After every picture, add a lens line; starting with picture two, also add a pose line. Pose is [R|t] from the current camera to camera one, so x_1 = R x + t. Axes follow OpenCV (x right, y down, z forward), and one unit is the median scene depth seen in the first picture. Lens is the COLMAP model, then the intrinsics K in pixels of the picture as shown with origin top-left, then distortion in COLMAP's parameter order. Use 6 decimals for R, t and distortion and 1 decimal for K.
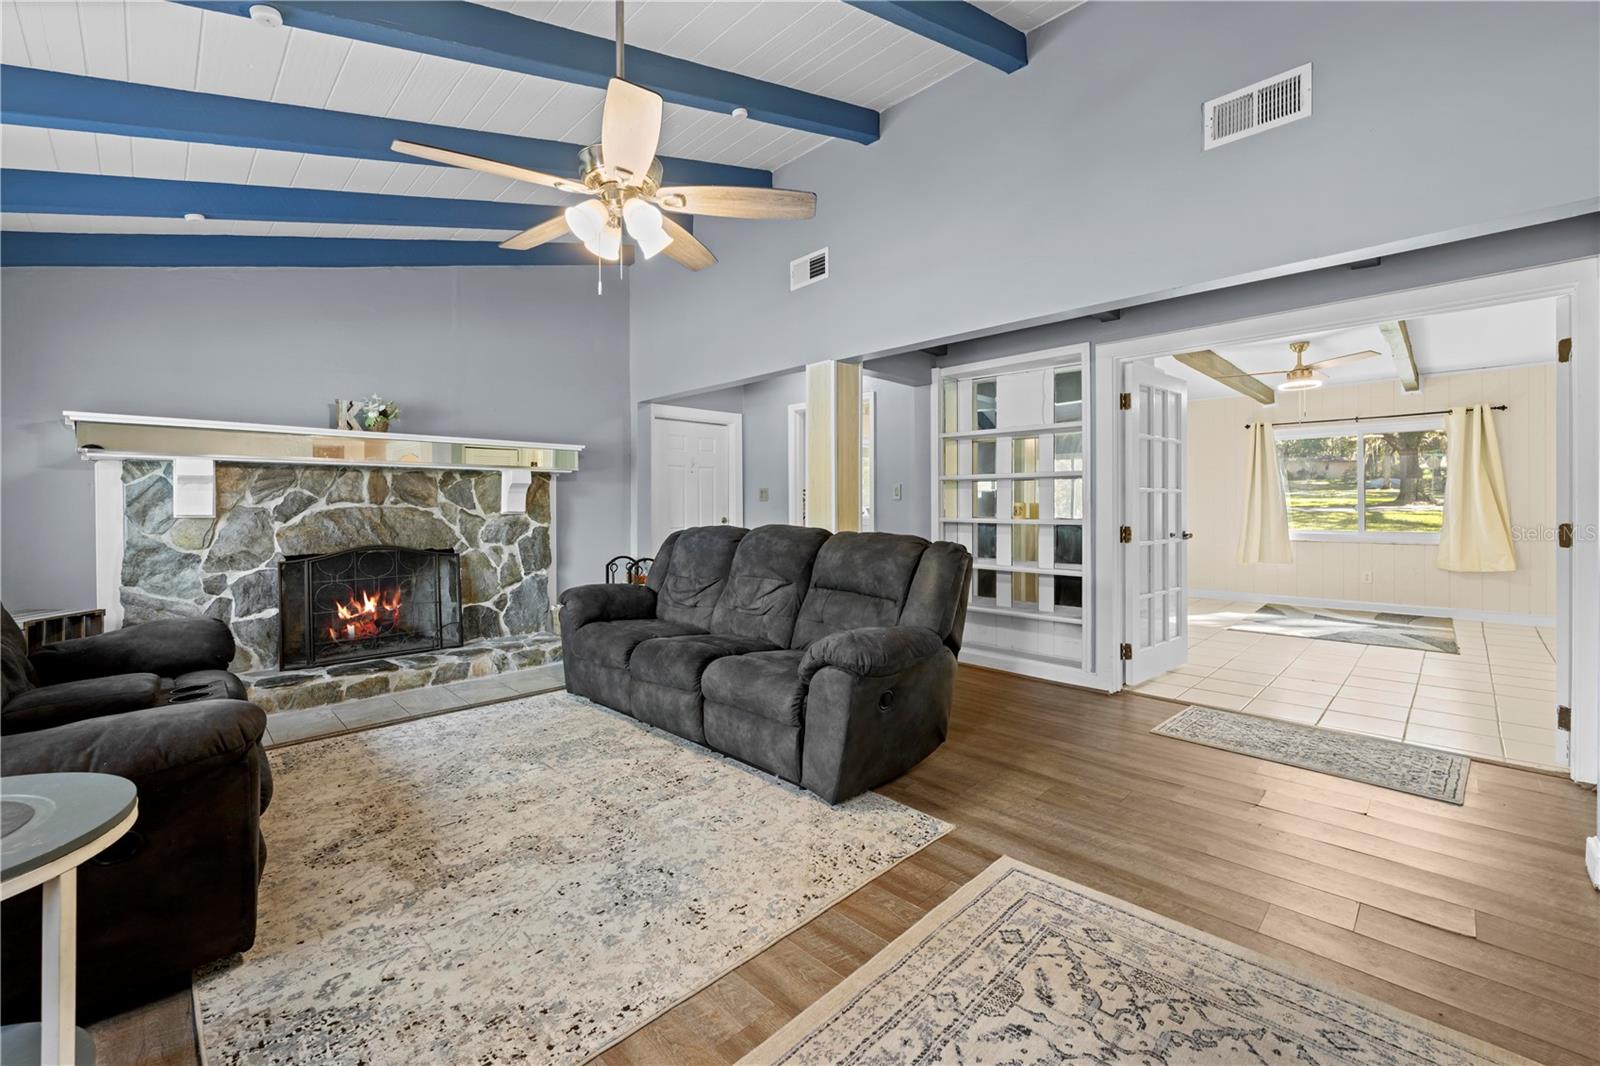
lens RADIAL K [[654.0, 0, 801.2], [0, 654.0, 504.0], [0, 0, 1]] dist [-0.002455, -0.000103]
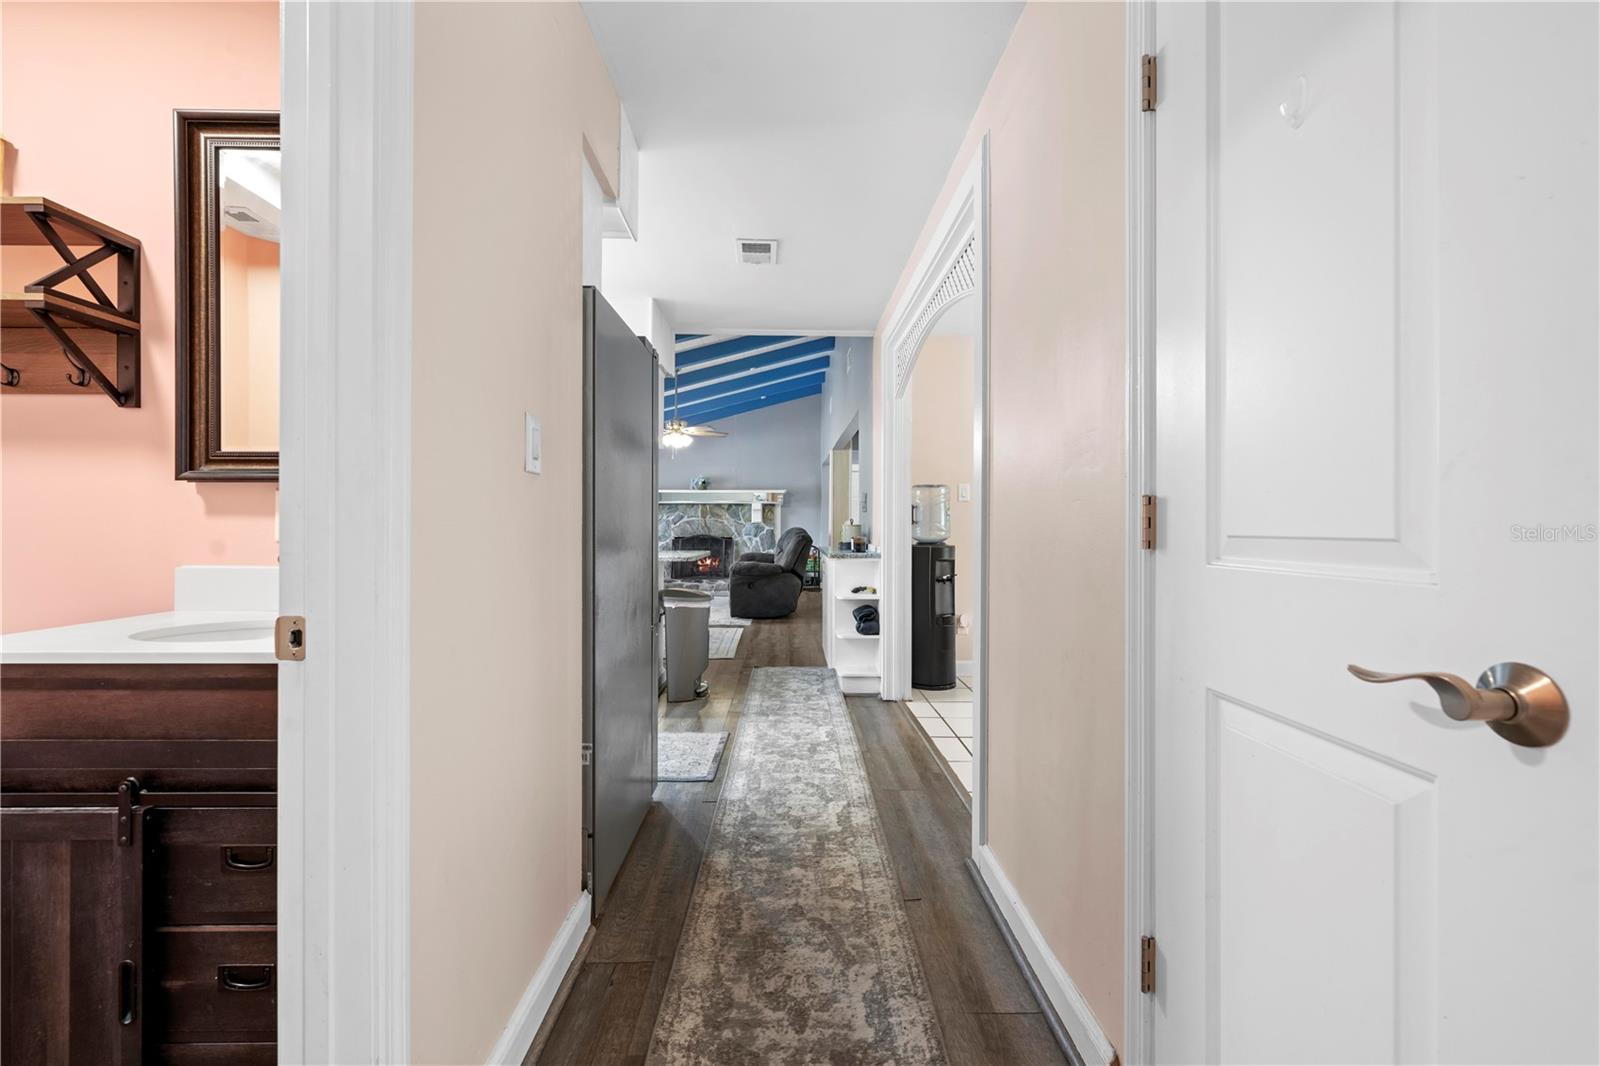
lens RADIAL K [[654.0, 0, 794.6], [0, 654.0, 530.1], [0, 0, 1]] dist [-0.002455, -0.000103]
pose [[0.719444, 0.007224, -0.694513, 1.492957], [-0.003277, 0.999970, 0.007007, 0.029530], [0.694542, -0.002766, 0.719446, -0.627698]]
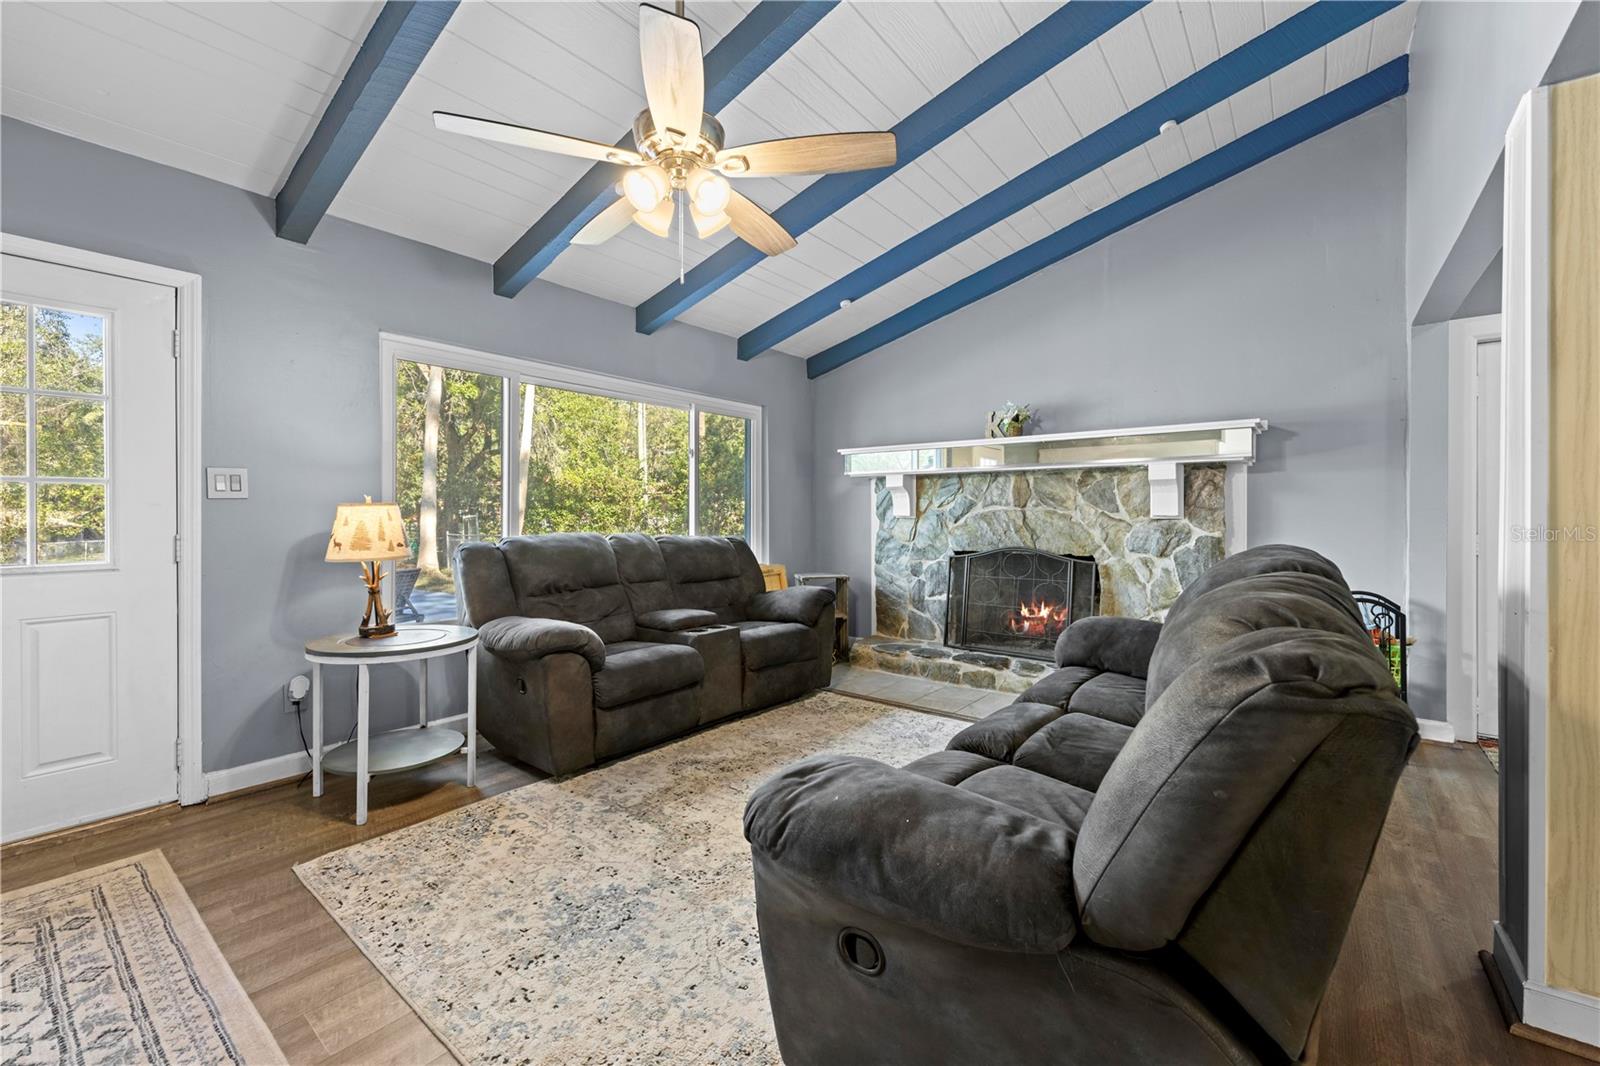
lens RADIAL K [[654.0, 0, 812.9], [0, 654.0, 514.9], [0, 0, 1]] dist [-0.002455, -0.000103]
pose [[0.125074, 0.006048, -0.992129, 0.365167], [0.004284, 0.999969, 0.006636, 0.004632], [0.992138, -0.005080, 0.125044, 0.604496]]
